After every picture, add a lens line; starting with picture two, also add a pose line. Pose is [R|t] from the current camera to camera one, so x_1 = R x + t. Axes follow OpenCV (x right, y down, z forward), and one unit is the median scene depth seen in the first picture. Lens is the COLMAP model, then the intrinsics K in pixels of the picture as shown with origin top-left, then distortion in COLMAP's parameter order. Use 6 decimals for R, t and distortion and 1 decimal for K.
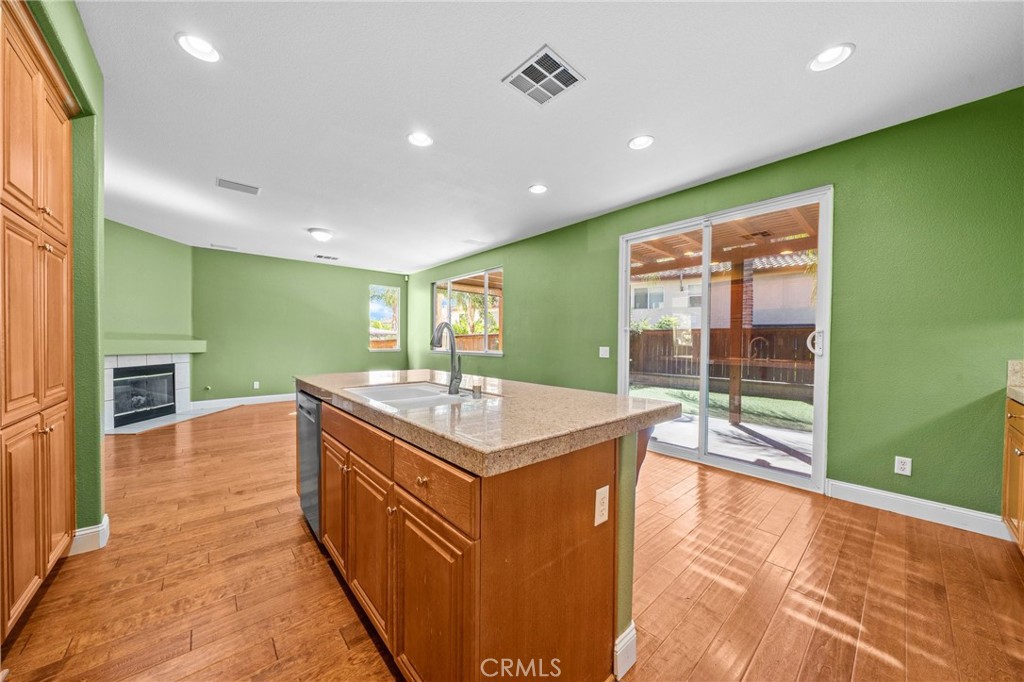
lens RADIAL K [[349.1, 0, 502.1], [0, 349.1, 347.5], [0, 0, 1]] dist [-0.002396, -0.000089]
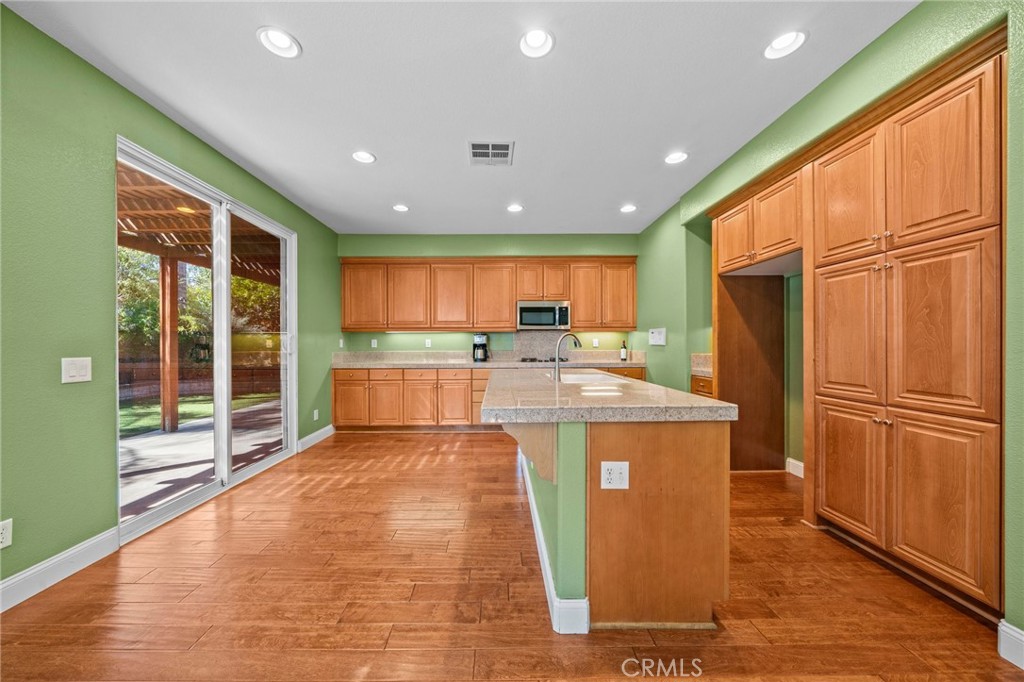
lens RADIAL K [[349.1, 0, 502.1], [0, 349.1, 347.5], [0, 0, 1]] dist [-0.002396, -0.000089]
pose [[-0.762759, -0.008889, 0.646622, -0.621660], [0.008967, 0.999664, 0.024320, -0.029460], [-0.646621, 0.024348, -0.762423, 1.563388]]
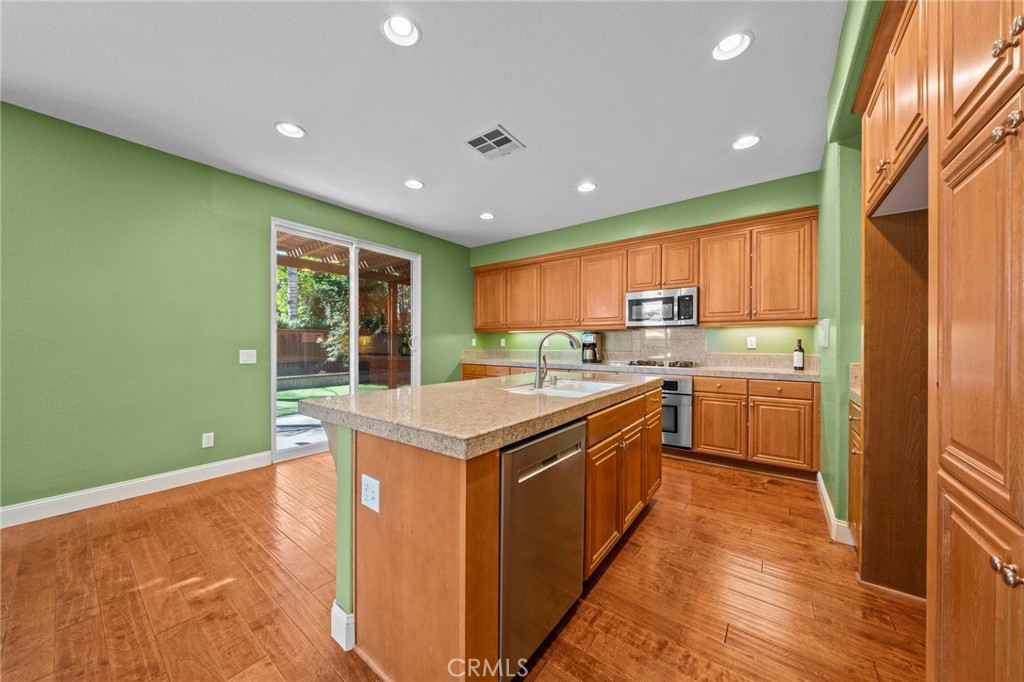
lens RADIAL K [[349.1, 0, 502.1], [0, 349.1, 347.5], [0, 0, 1]] dist [-0.002396, -0.000089]
pose [[-0.197703, -0.017620, 0.980104, -0.909629], [0.011564, 0.999727, 0.020306, -0.023544], [-0.980194, 0.015349, -0.197445, 0.952673]]
